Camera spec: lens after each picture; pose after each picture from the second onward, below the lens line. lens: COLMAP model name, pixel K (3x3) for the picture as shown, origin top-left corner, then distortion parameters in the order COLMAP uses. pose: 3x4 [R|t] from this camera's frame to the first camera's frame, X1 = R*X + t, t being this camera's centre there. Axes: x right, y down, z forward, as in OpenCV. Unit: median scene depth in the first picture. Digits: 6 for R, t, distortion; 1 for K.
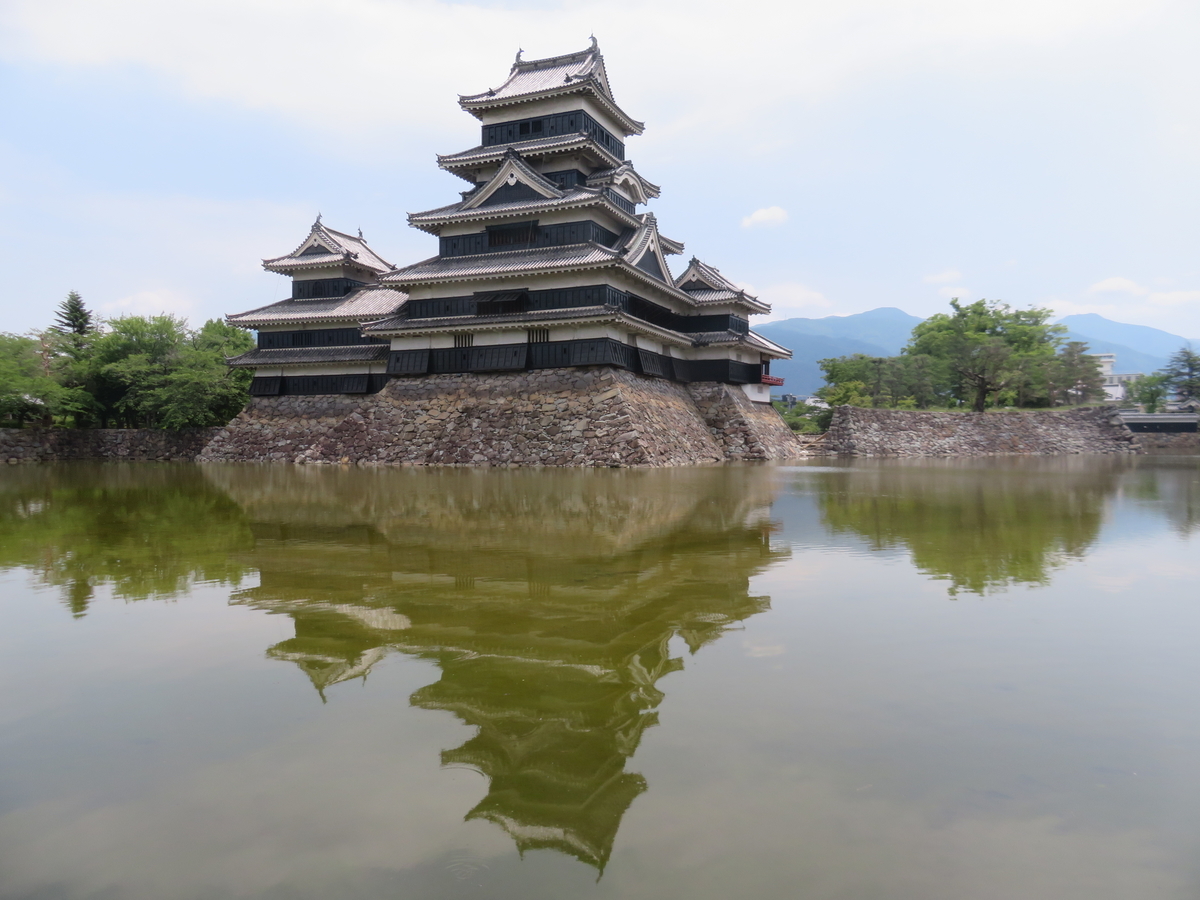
lens RADIAL K [[850.6, 0, 589.0], [0, 850.6, 453.1], [0, 0, 1]] dist [-0.027431, 0.018001]
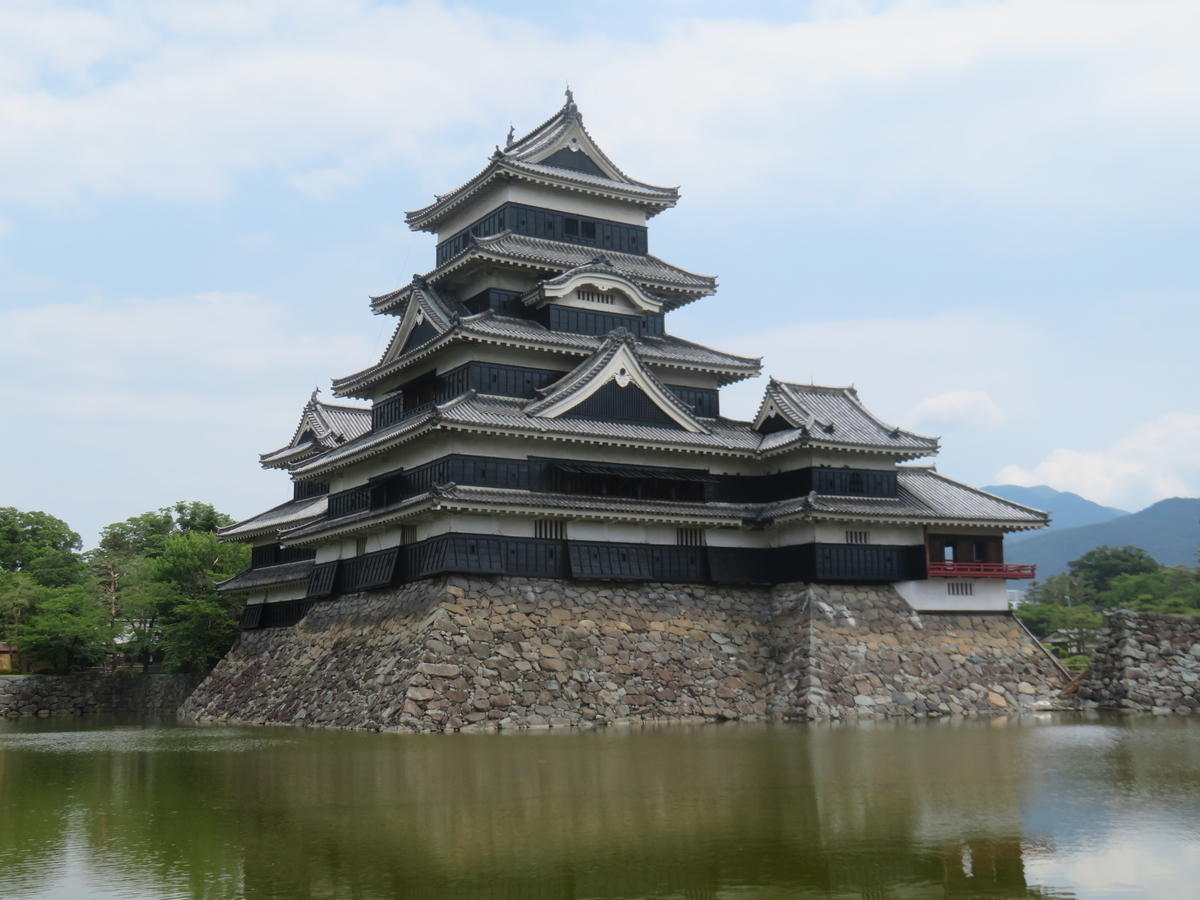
lens RADIAL K [[1376.5, 0, 593.8], [0, 1376.5, 441.9], [0, 0, 1]] dist [-0.006905, 0.000000]
pose [[0.822039, -0.105302, -0.559610, 0.575391], [0.001567, 0.983167, -0.182702, -0.006047], [0.569429, 0.149311, 0.808367, 0.138696]]
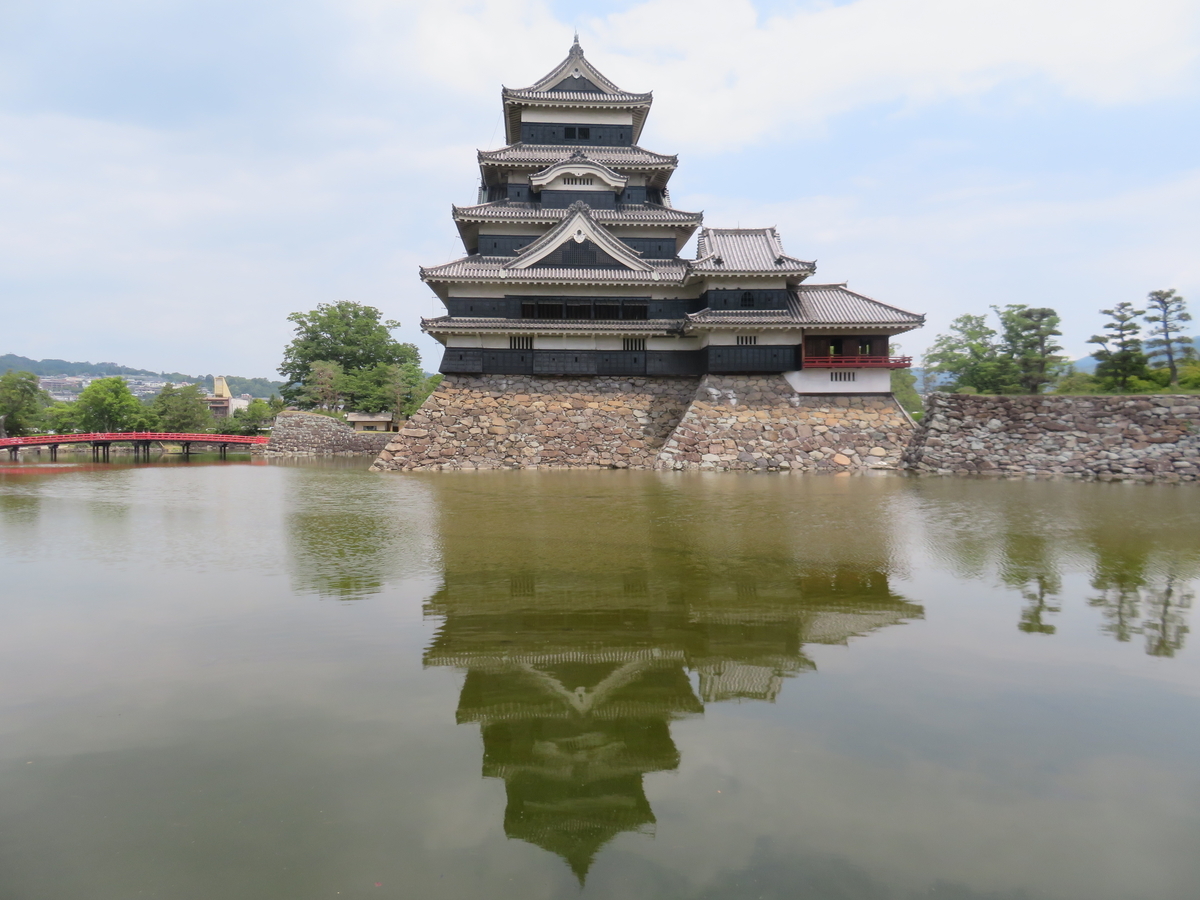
lens RADIAL K [[850.6, 0, 598.3], [0, 850.6, 444.7], [0, 0, 1]] dist [-0.027431, 0.018001]
pose [[0.472210, 0.010650, -0.881422, 0.829837], [-0.017024, 0.999851, 0.002960, -0.016149], [0.881322, 0.013607, 0.472321, 0.524549]]
